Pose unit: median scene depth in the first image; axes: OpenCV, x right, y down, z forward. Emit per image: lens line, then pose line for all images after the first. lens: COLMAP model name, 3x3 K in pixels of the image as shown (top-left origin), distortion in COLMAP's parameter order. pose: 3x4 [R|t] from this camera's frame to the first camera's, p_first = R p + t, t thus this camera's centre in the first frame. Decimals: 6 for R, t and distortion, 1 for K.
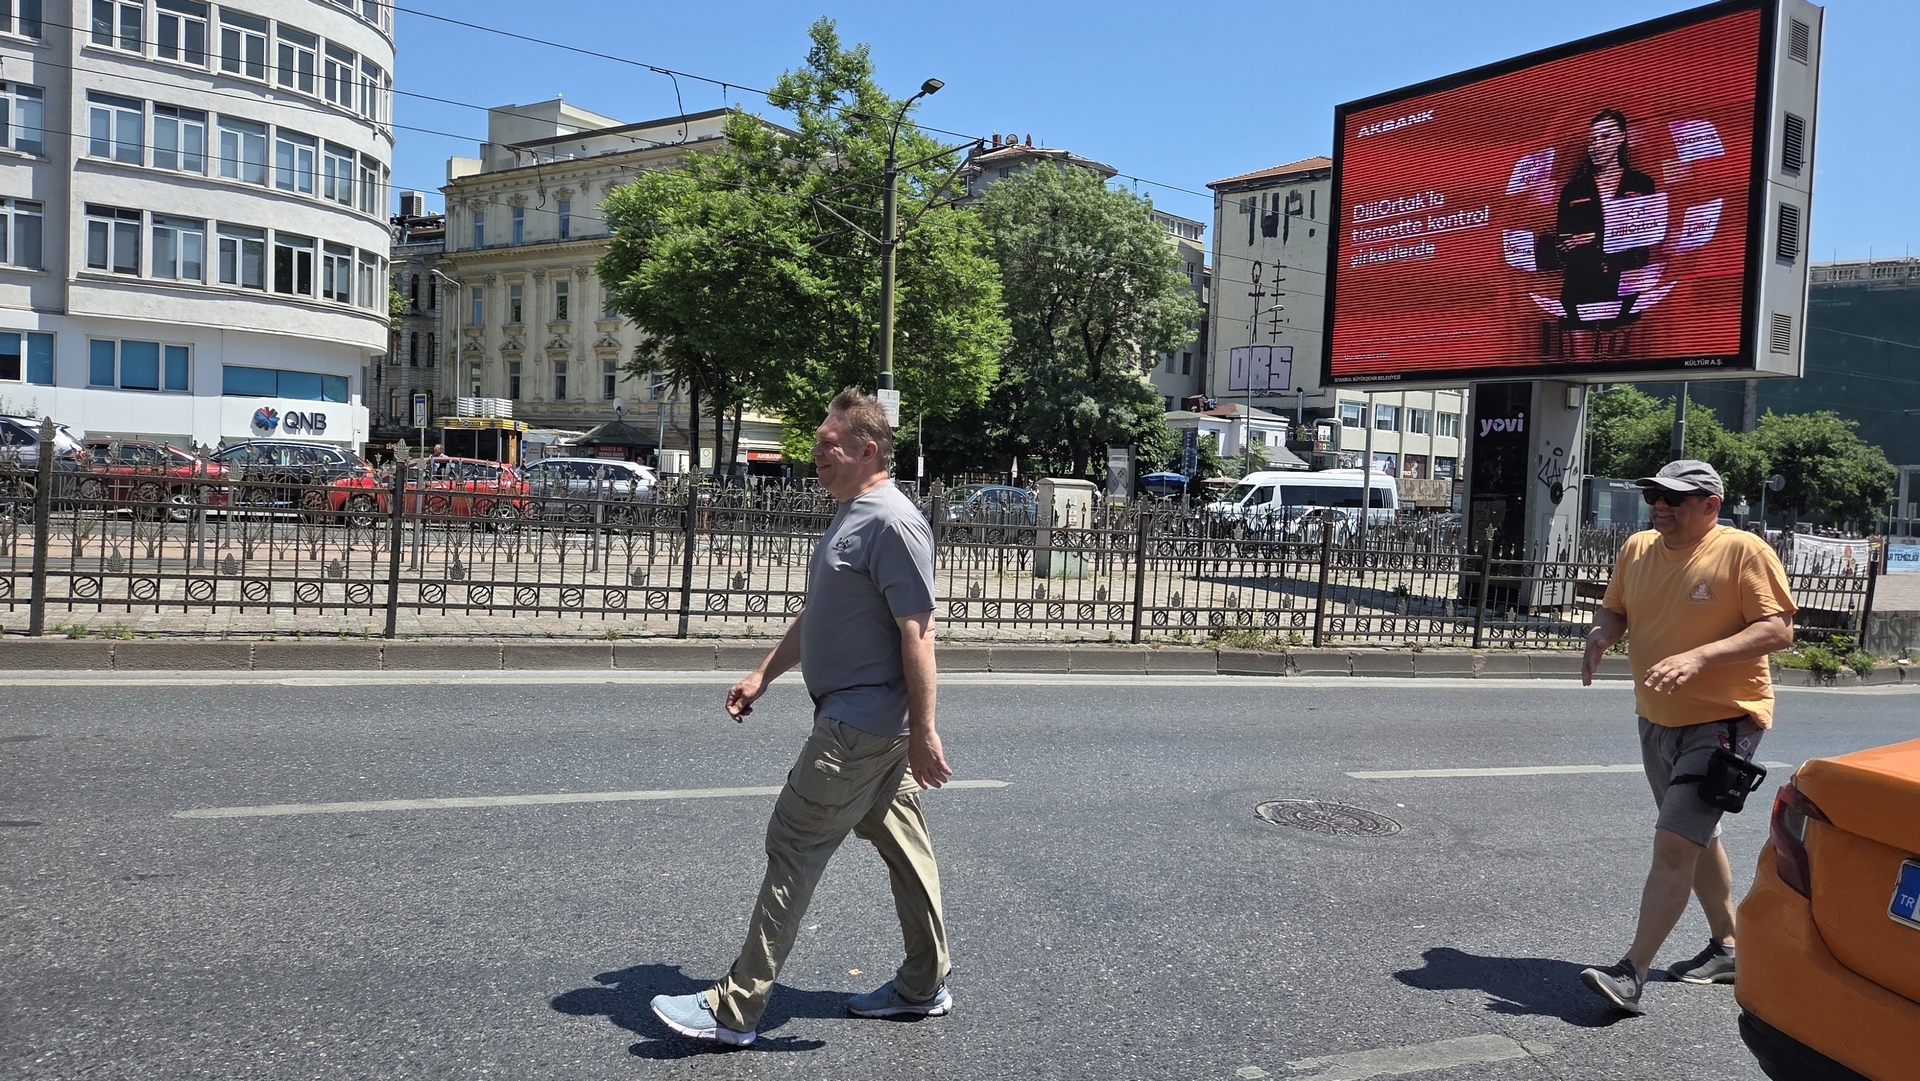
lens RADIAL K [[1180.4, 0, 960.0], [0, 1180.4, 540.5], [0, 0, 1]] dist [0.052918, -0.042262]
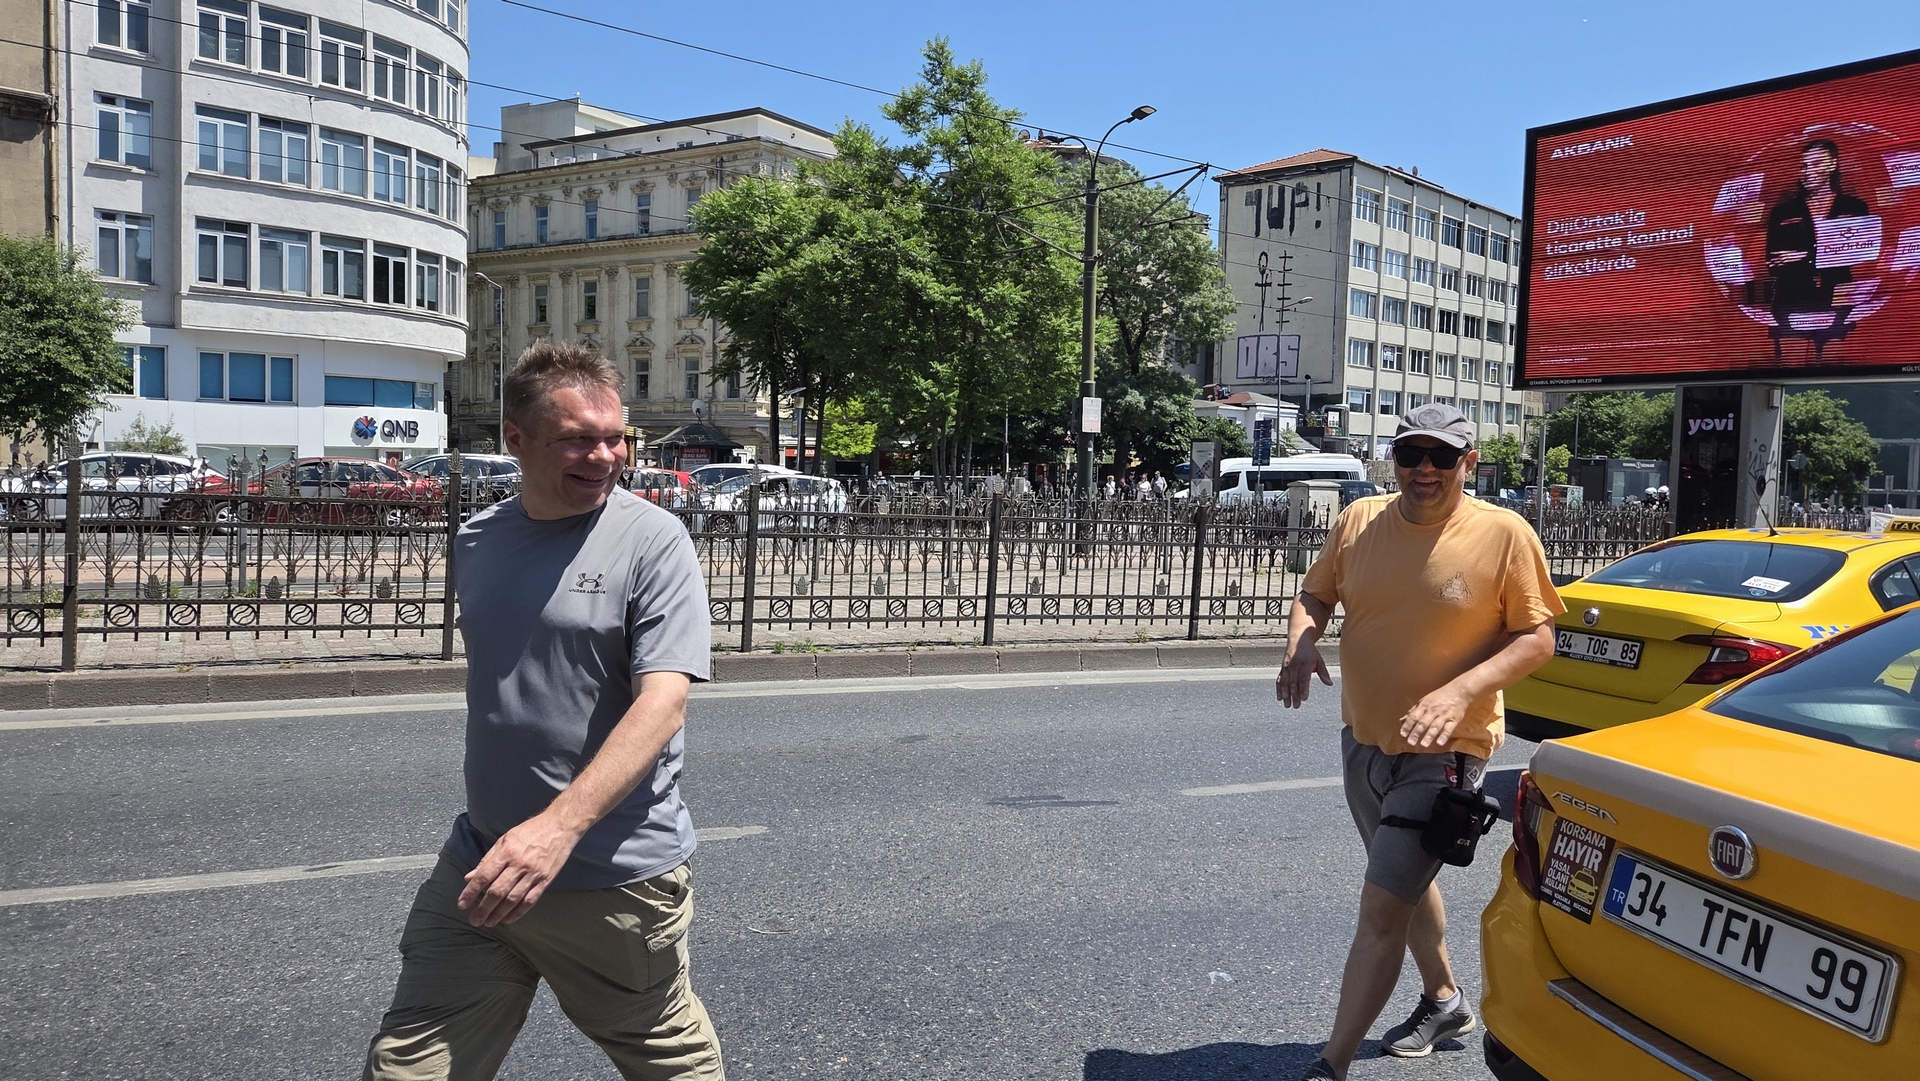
lens RADIAL K [[1180.4, 0, 960.0], [0, 1180.4, 540.5], [0, 0, 1]] dist [0.052918, -0.042262]
pose [[0.998697, -0.021903, 0.046086, -0.131299], [0.021372, 0.999700, 0.011977, -0.008075], [-0.046334, -0.010976, 0.998866, -0.032490]]
